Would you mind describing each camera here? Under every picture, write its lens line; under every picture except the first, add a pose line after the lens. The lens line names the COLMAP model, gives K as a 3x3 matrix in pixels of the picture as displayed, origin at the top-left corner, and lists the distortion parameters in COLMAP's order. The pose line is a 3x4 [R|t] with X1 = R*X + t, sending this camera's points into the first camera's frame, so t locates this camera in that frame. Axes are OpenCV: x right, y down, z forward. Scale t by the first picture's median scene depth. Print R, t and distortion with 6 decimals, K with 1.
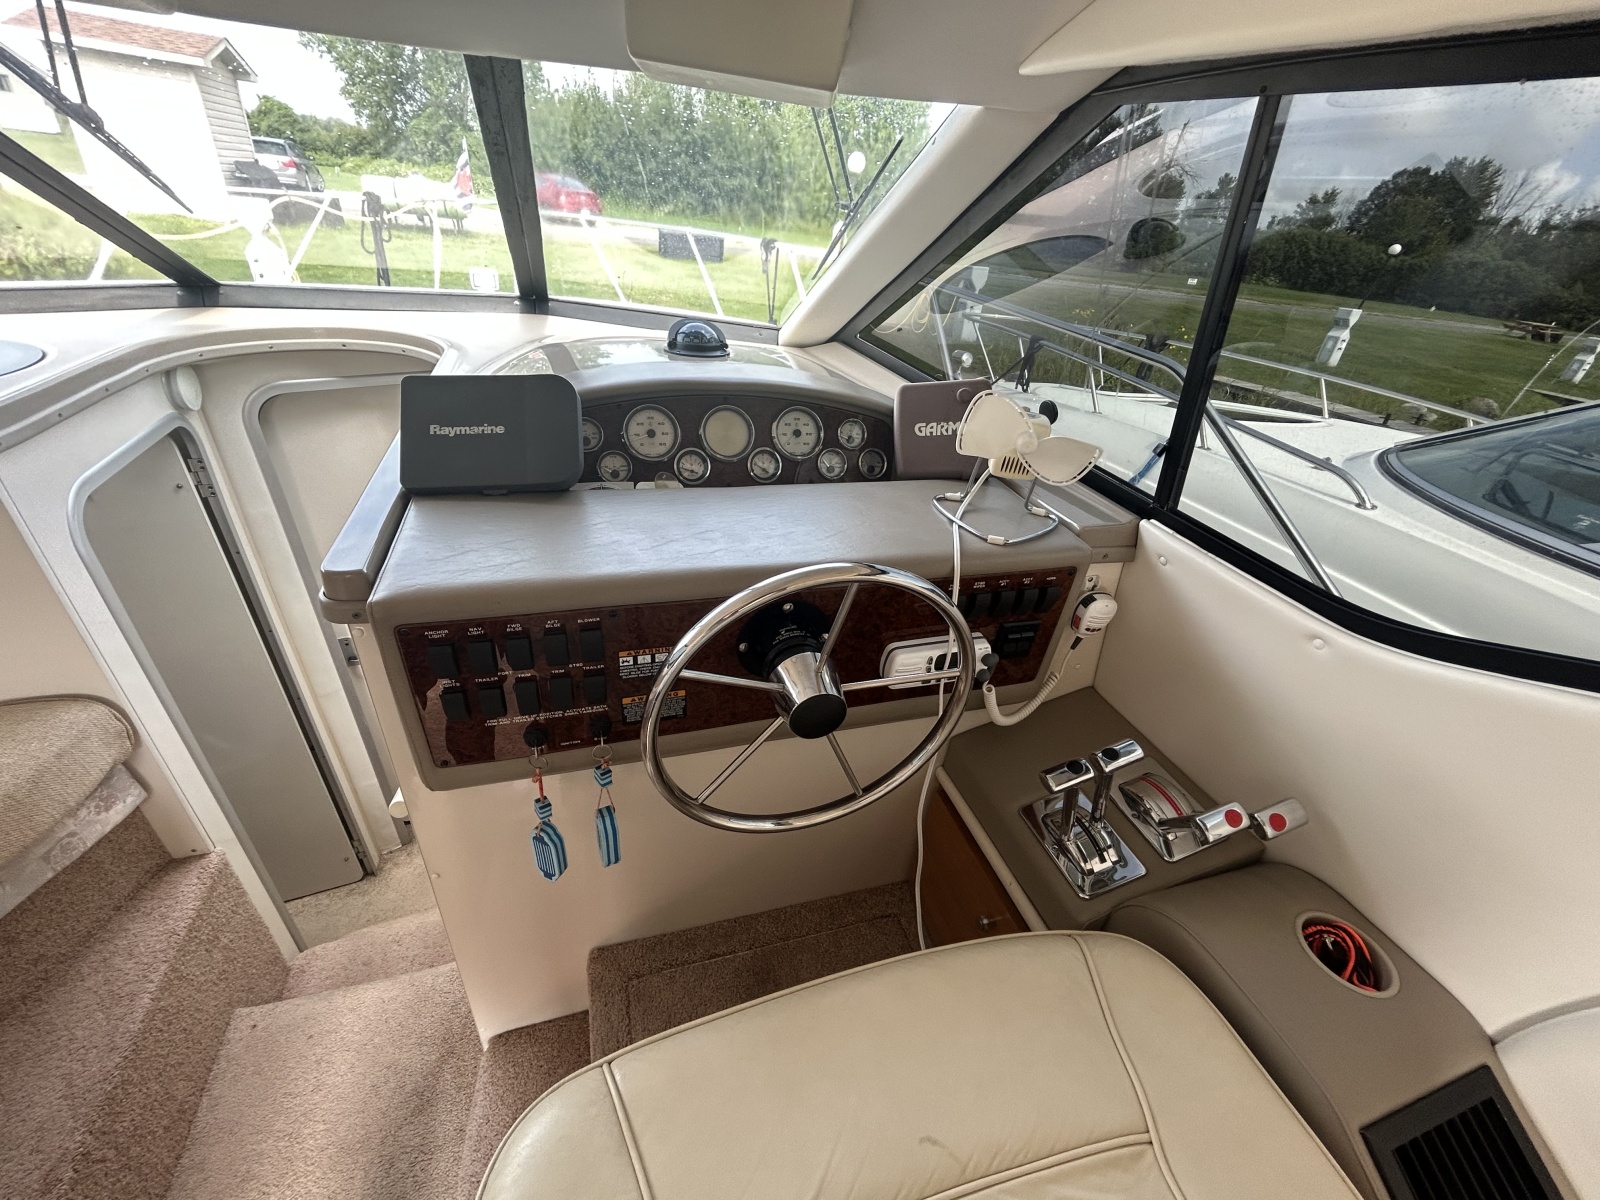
lens RADIAL K [[654.0, 0, 795.4], [0, 654.0, 591.5], [0, 0, 1]] dist [0.006872, 0.000543]
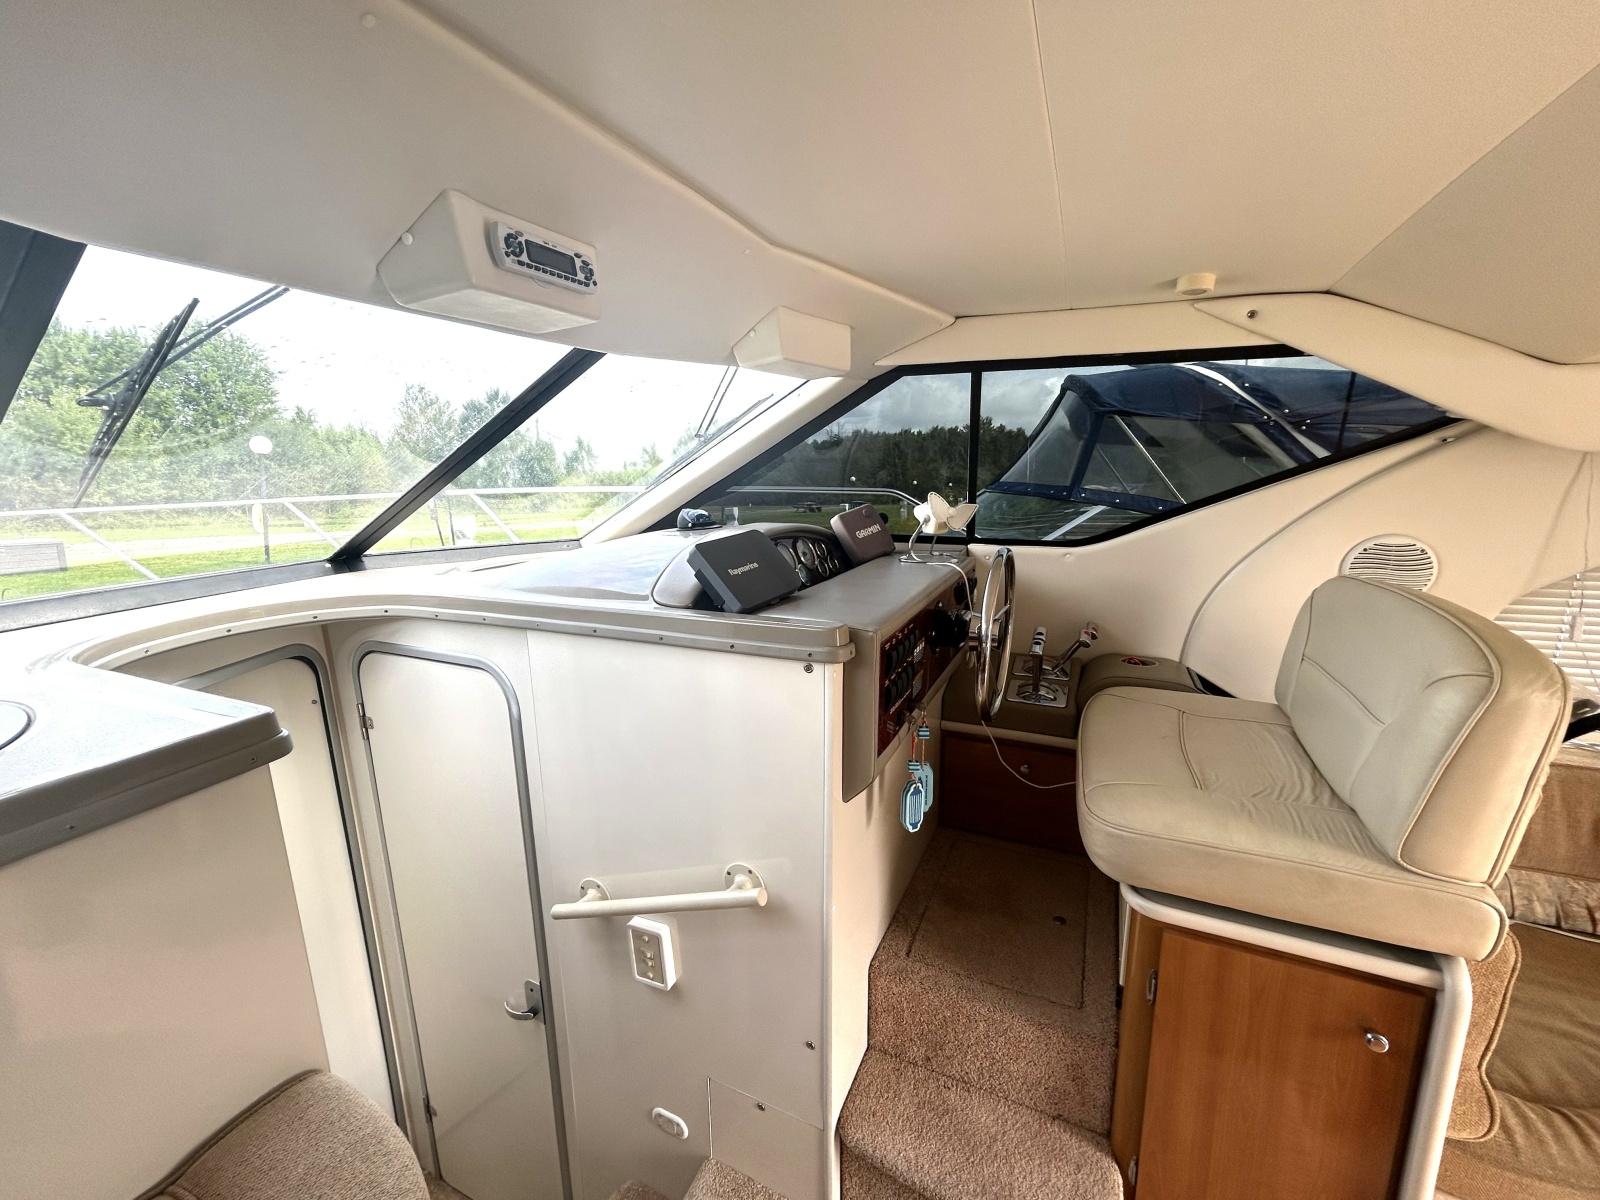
lens RADIAL K [[654.0, 0, 765.1], [0, 654.0, 596.5], [0, 0, 1]] dist [0.006872, 0.000543]
pose [[0.682577, -0.243179, 0.689168, -1.380447], [0.451720, 0.881688, -0.136289, 0.026204], [-0.574489, 0.404339, 0.711669, -0.035487]]
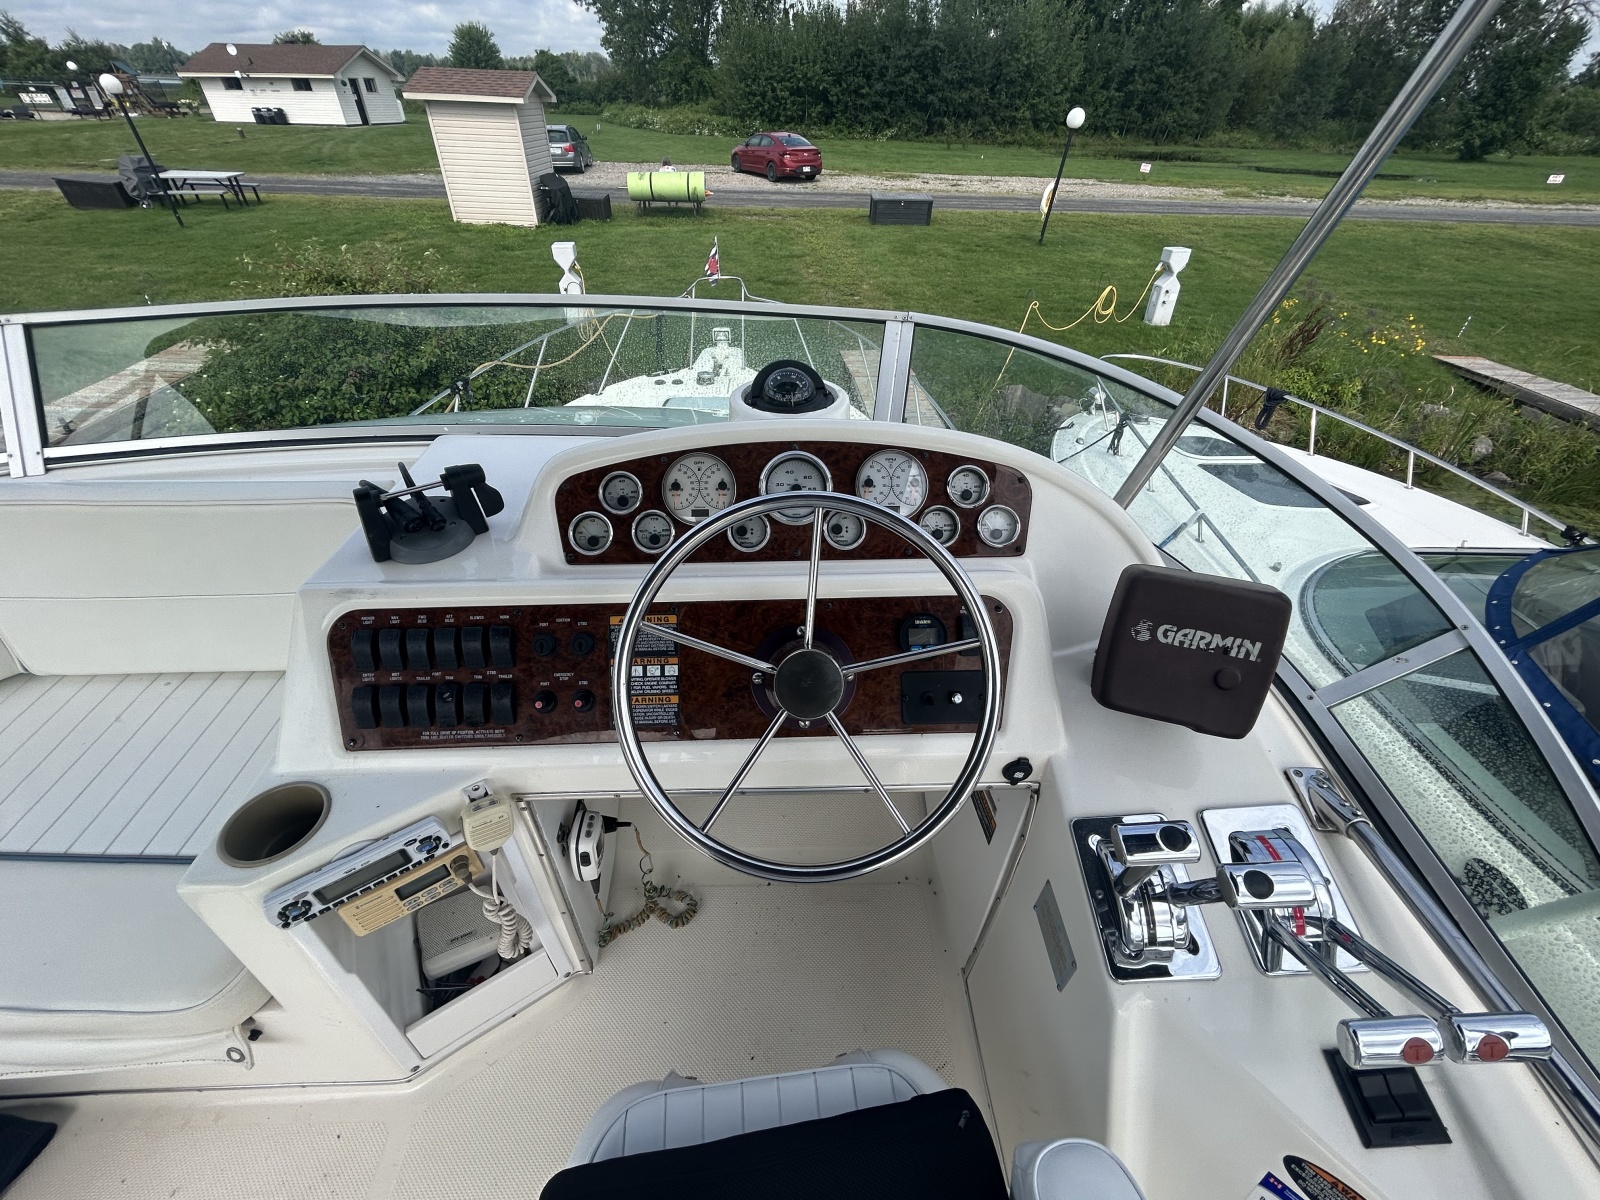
lens RADIAL K [[654.0, 0, 800.8], [0, 654.0, 592.7], [0, 0, 1]] dist [0.006872, 0.000543]
pose [[0.957281, 0.102637, -0.270331, 0.538415], [-0.073145, 0.990432, 0.117021, -0.578636], [0.279755, -0.092248, 0.955629, -1.574055]]
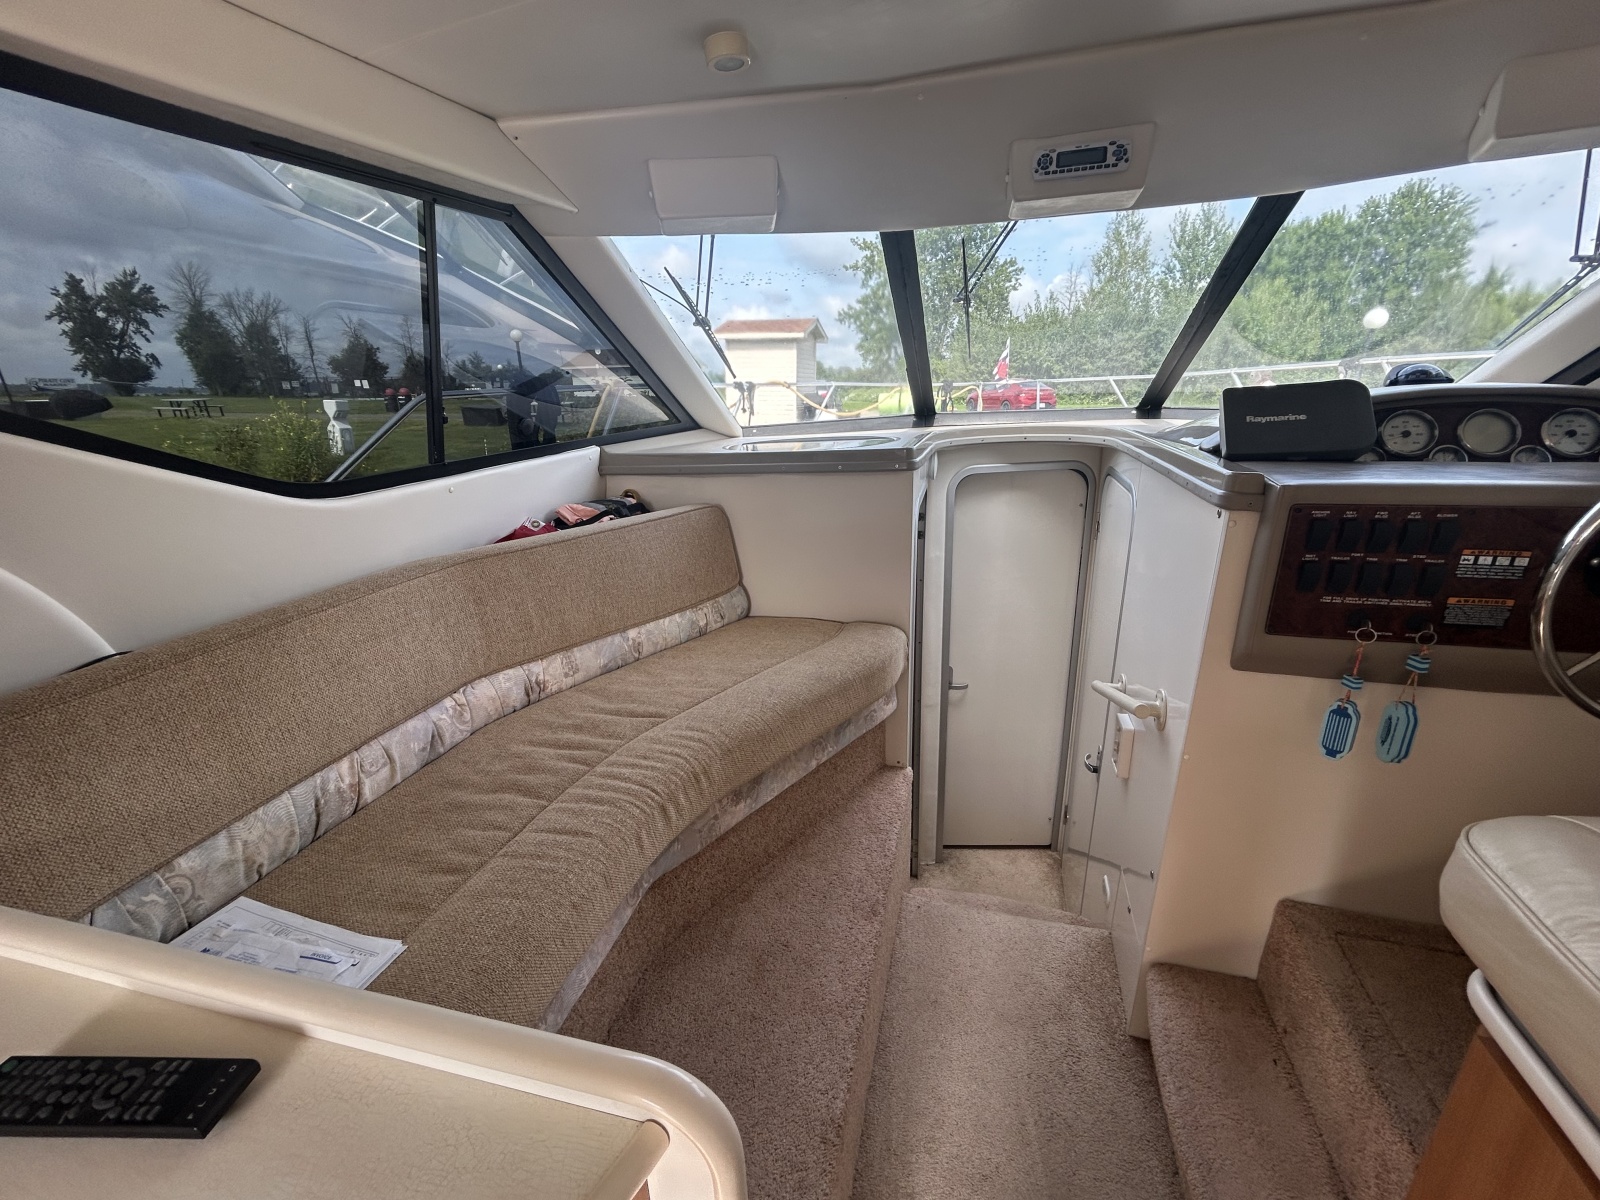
lens RADIAL K [[654.0, 0, 804.5], [0, 654.0, 600.7], [0, 0, 1]] dist [0.006872, 0.000543]
pose [[0.832745, 0.063086, -0.550050, -0.502867], [-0.195553, 0.962968, -0.185613, 0.538204], [0.517971, 0.262132, 0.814244, -0.510398]]
